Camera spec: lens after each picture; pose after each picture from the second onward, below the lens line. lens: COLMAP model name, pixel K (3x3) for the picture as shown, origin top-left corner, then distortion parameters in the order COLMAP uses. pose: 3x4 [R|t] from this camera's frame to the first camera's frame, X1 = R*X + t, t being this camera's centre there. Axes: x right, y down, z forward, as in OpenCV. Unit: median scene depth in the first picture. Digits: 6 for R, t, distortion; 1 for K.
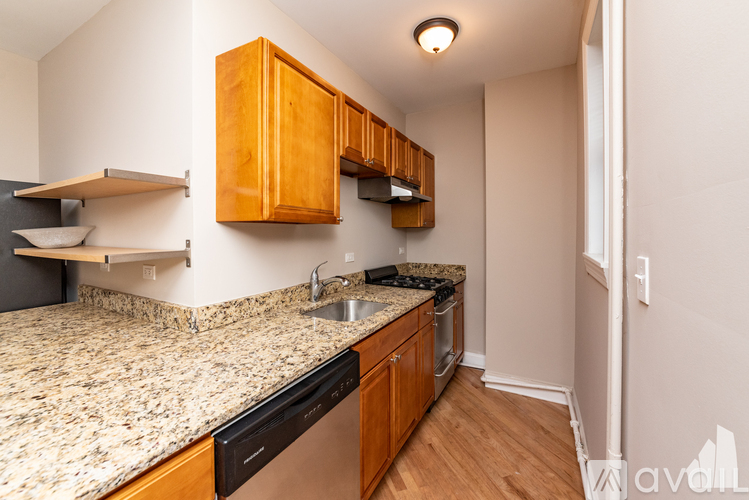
lens RADIAL K [[306.7, 0, 375.8], [0, 306.7, 233.2], [0, 0, 1]] dist [0.014328, -0.000099]
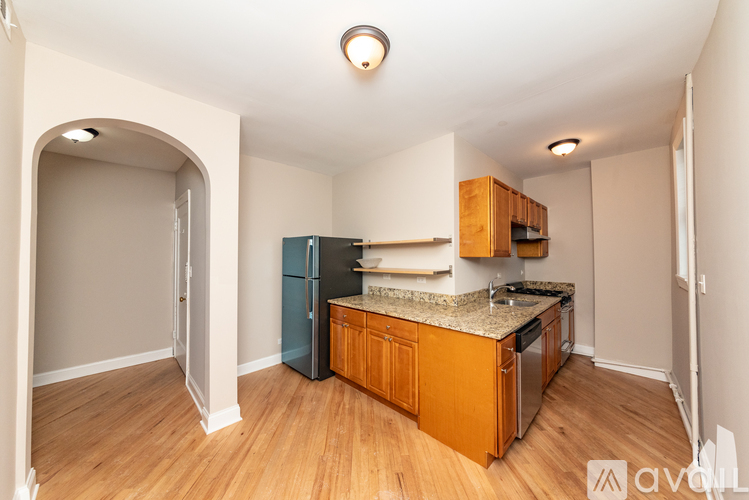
lens RADIAL K [[259.9, 0, 374.5], [0, 259.9, 250.0], [0, 0, 1]] dist [-0.001121, 0.000110]
pose [[0.960110, -0.007873, -0.279510, -0.363523], [0.000030, 0.999606, -0.028051, -0.021915], [0.279621, 0.026923, 0.959733, -0.584372]]
